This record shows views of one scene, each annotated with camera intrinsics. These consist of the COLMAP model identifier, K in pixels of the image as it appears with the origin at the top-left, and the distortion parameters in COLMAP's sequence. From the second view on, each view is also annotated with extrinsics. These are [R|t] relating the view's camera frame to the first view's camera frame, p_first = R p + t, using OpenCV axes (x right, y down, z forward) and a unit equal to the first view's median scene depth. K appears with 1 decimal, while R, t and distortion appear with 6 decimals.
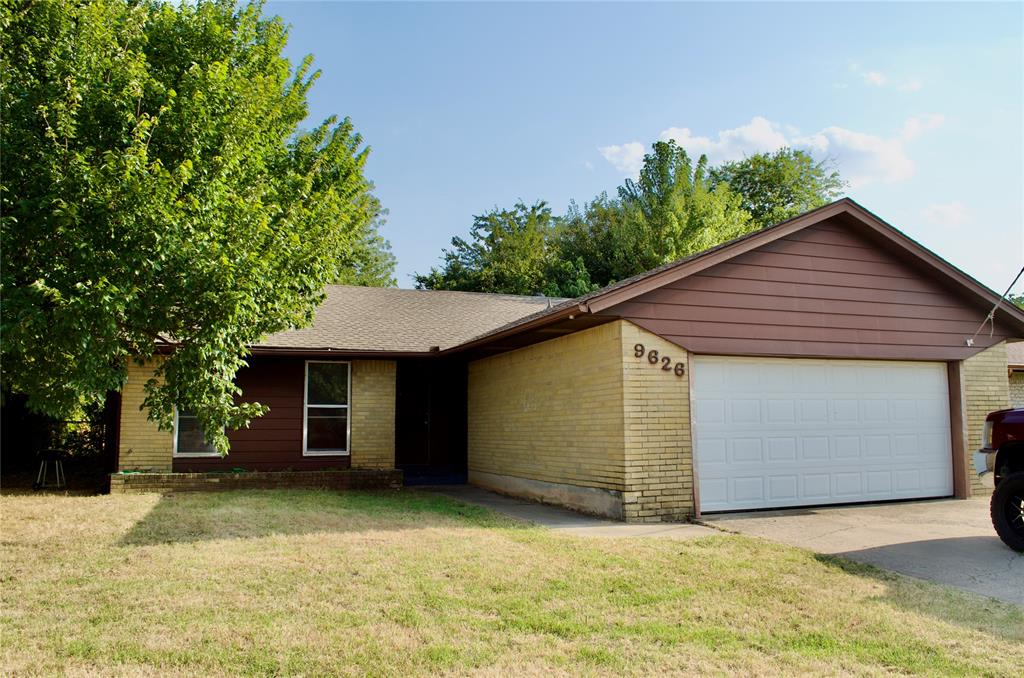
lens RADIAL K [[807.7, 0, 511.1], [0, 807.7, 339.8], [0, 0, 1]] dist [-0.077634, 0.002962]
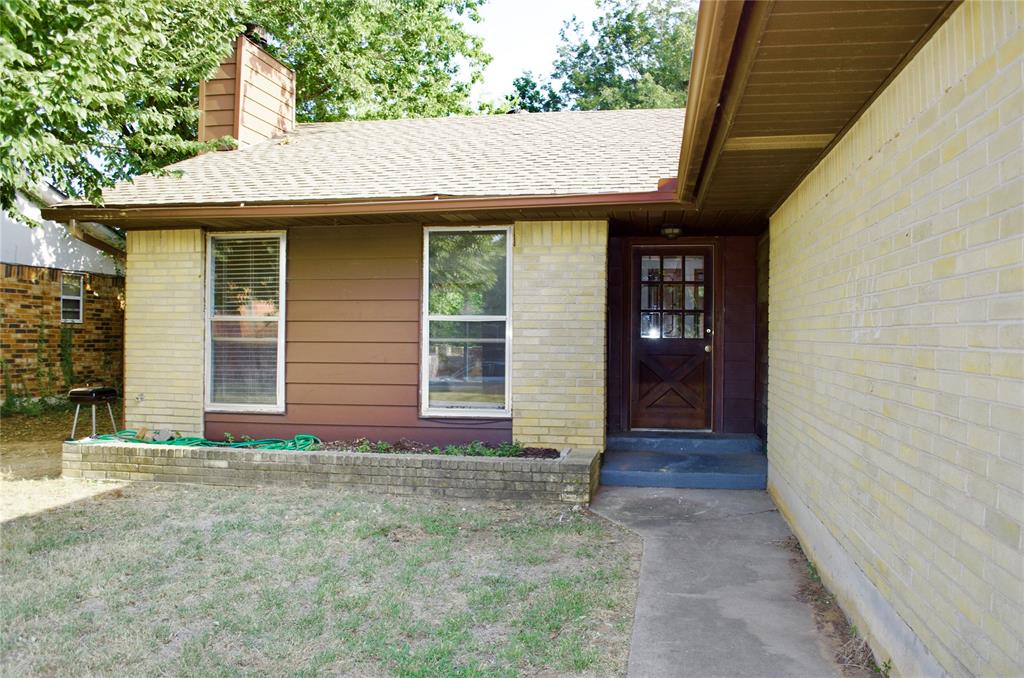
lens RADIAL K [[807.7, 0, 515.9], [0, 807.7, 337.5], [0, 0, 1]] dist [-0.077634, 0.002962]
pose [[0.862571, 0.012212, -0.505789, 0.051730], [0.047536, 0.993330, 0.105052, 0.044502], [0.503699, -0.114658, 0.856237, 0.600942]]
